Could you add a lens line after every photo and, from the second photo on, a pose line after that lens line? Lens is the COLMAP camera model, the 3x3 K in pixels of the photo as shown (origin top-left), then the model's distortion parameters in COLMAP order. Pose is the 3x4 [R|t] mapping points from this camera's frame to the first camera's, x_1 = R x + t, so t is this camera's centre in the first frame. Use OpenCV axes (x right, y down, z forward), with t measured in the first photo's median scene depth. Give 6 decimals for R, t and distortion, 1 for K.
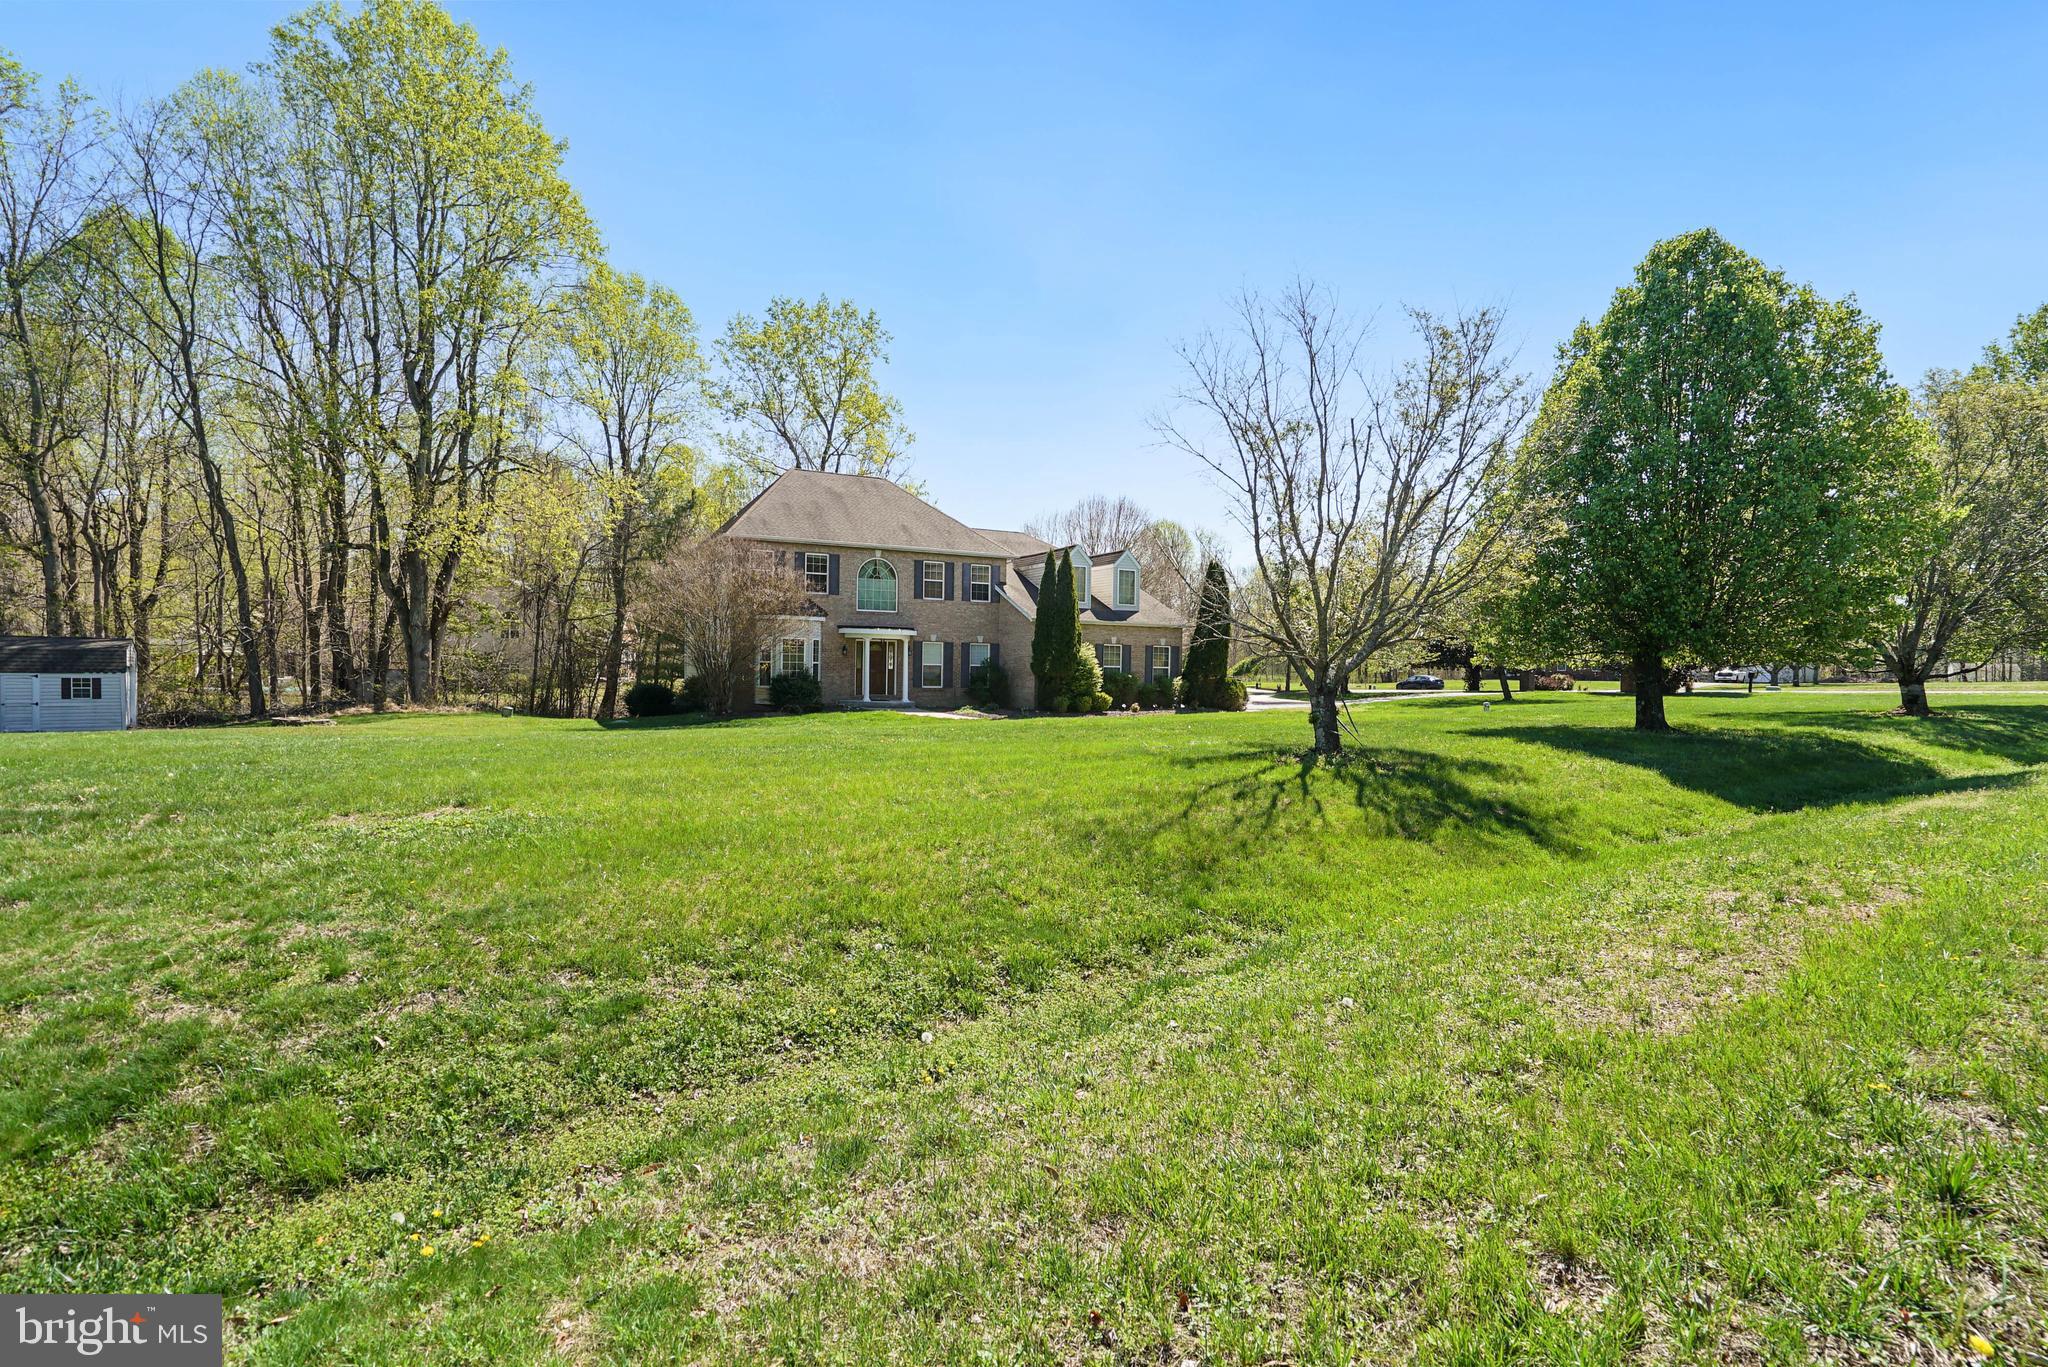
lens RADIAL K [[1034.8, 0, 955.5], [0, 1034.8, 688.8], [0, 0, 1]] dist [-0.001730, -0.000219]
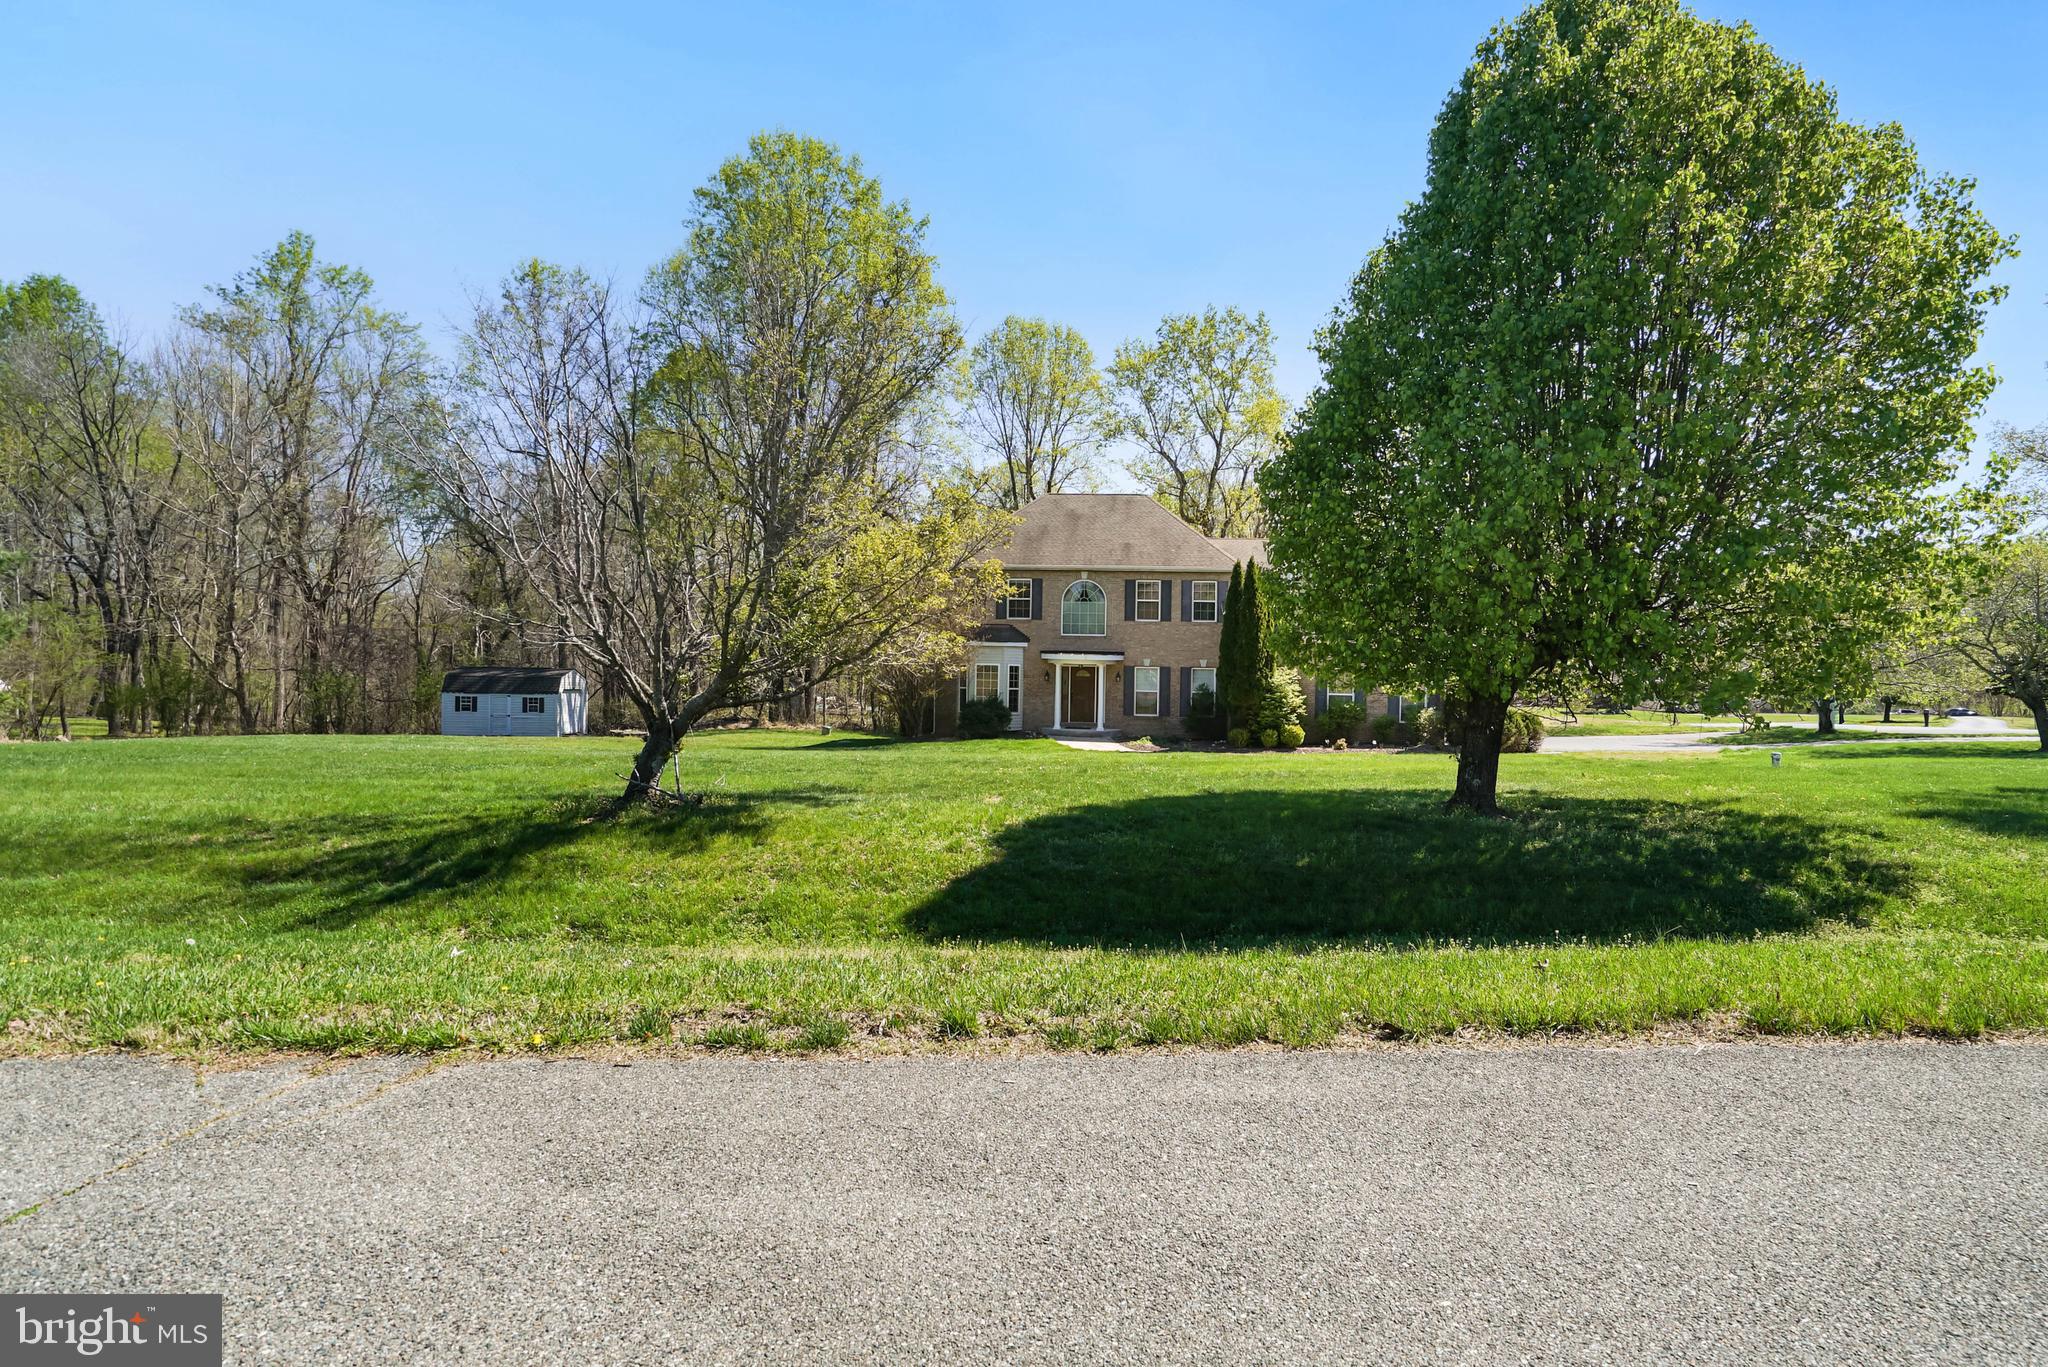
lens RADIAL K [[1034.8, 0, 955.5], [0, 1034.8, 688.8], [0, 0, 1]] dist [-0.001730, -0.000219]
pose [[0.844541, 0.004297, -0.535473, 0.337913], [-0.016298, 0.999711, -0.017682, -0.006414], [0.535242, 0.023661, 0.844367, 0.127502]]
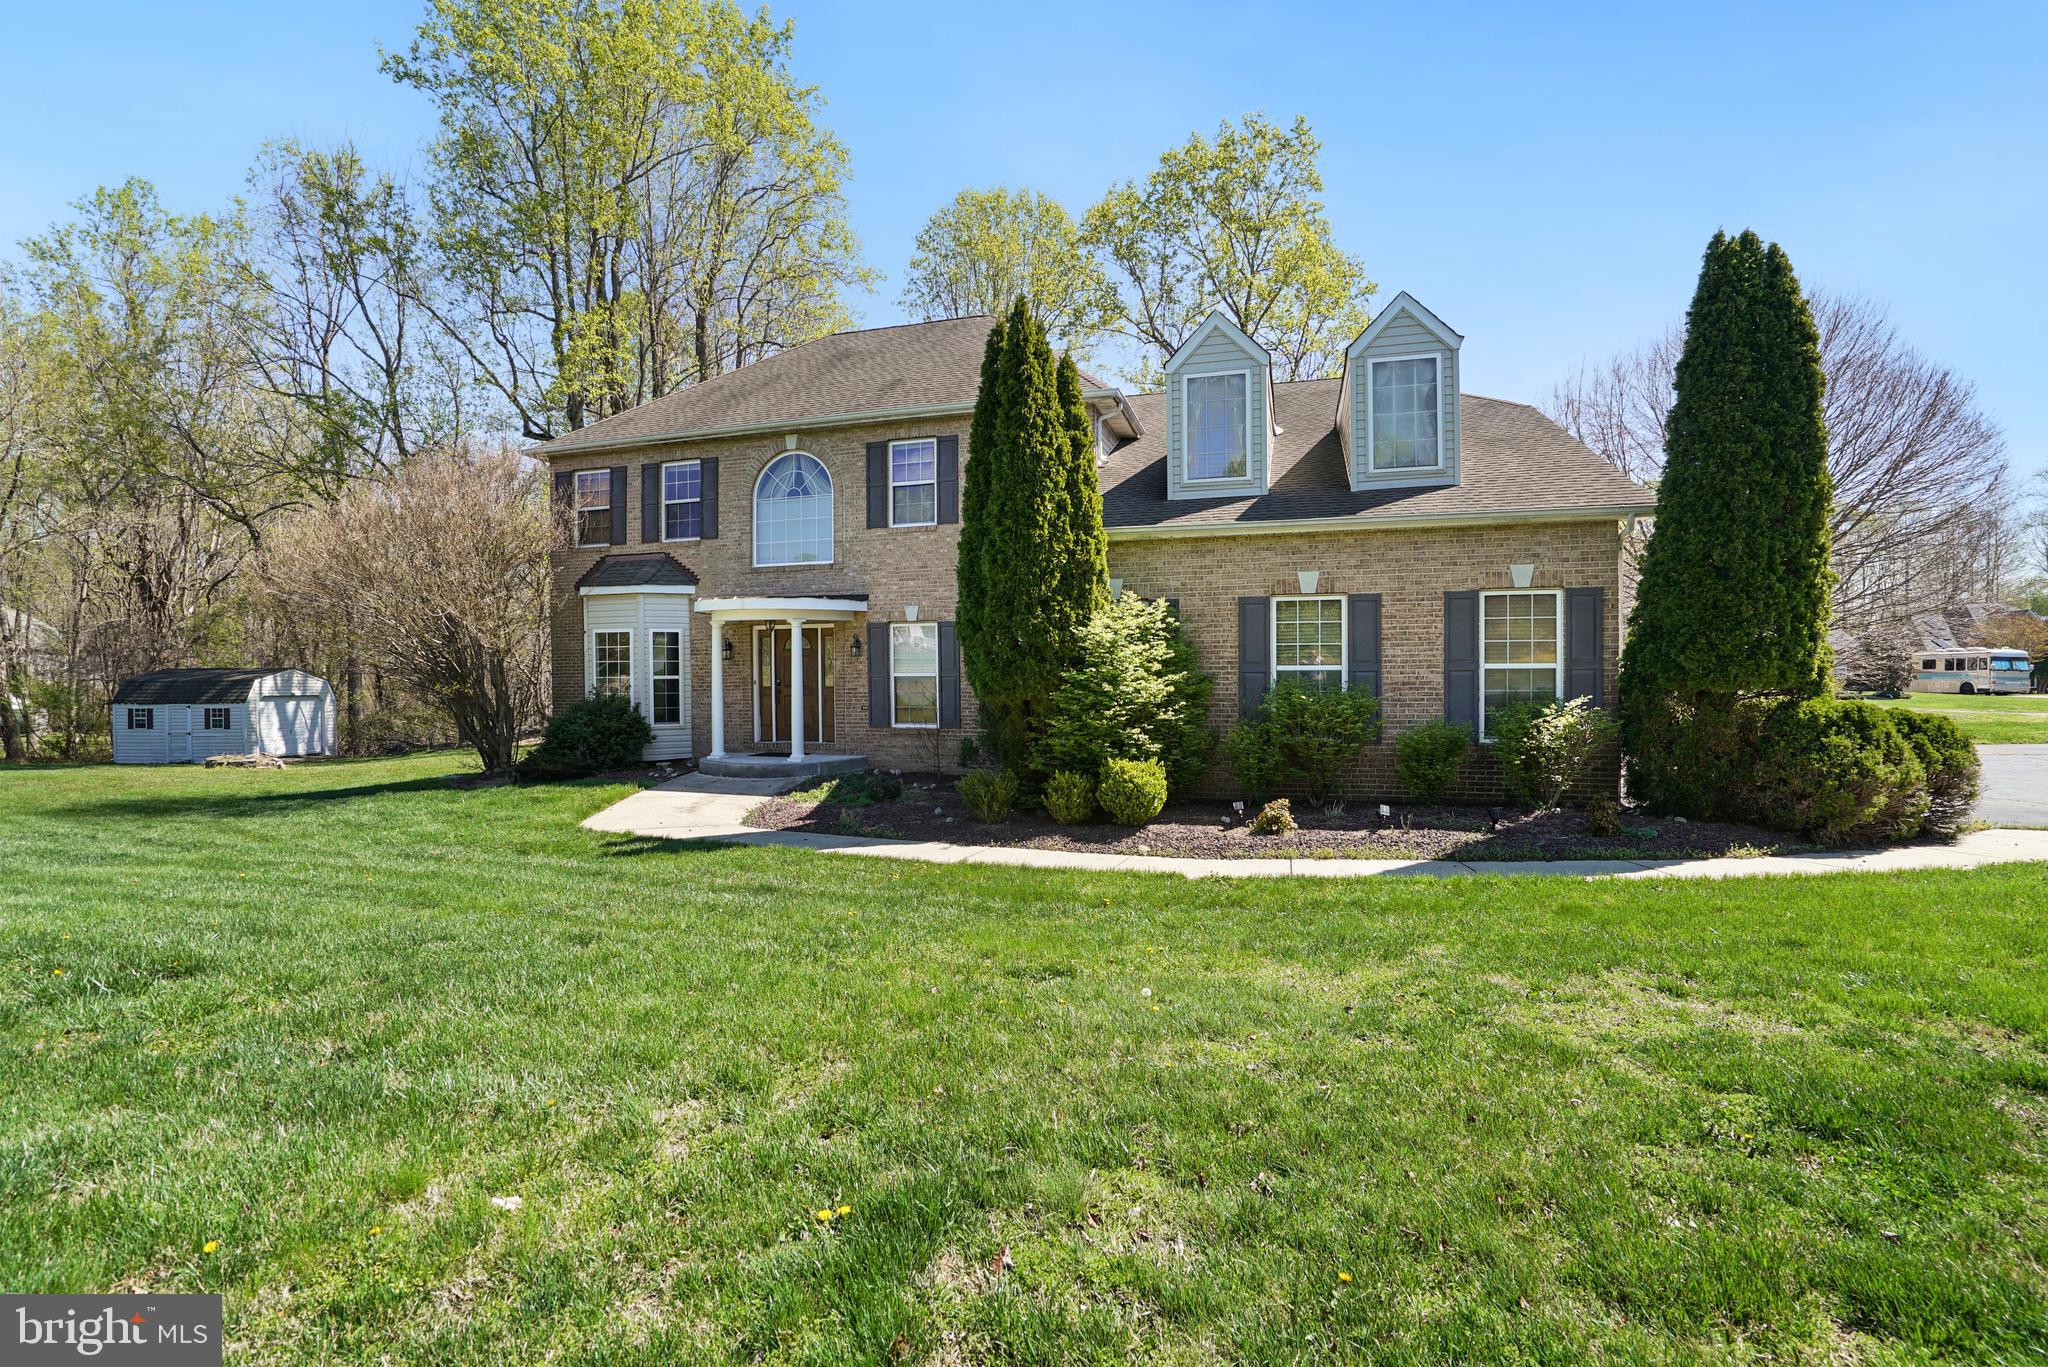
lens RADIAL K [[991.2, 0, 886.7], [0, 991.2, 689.6], [0, 0, 1]] dist [-0.023846, -0.000138]
pose [[0.723765, -0.012396, -0.689935, 0.264818], [0.006556, 0.999917, -0.011088, -0.012737], [0.690015, 0.003502, 0.723787, 0.702883]]
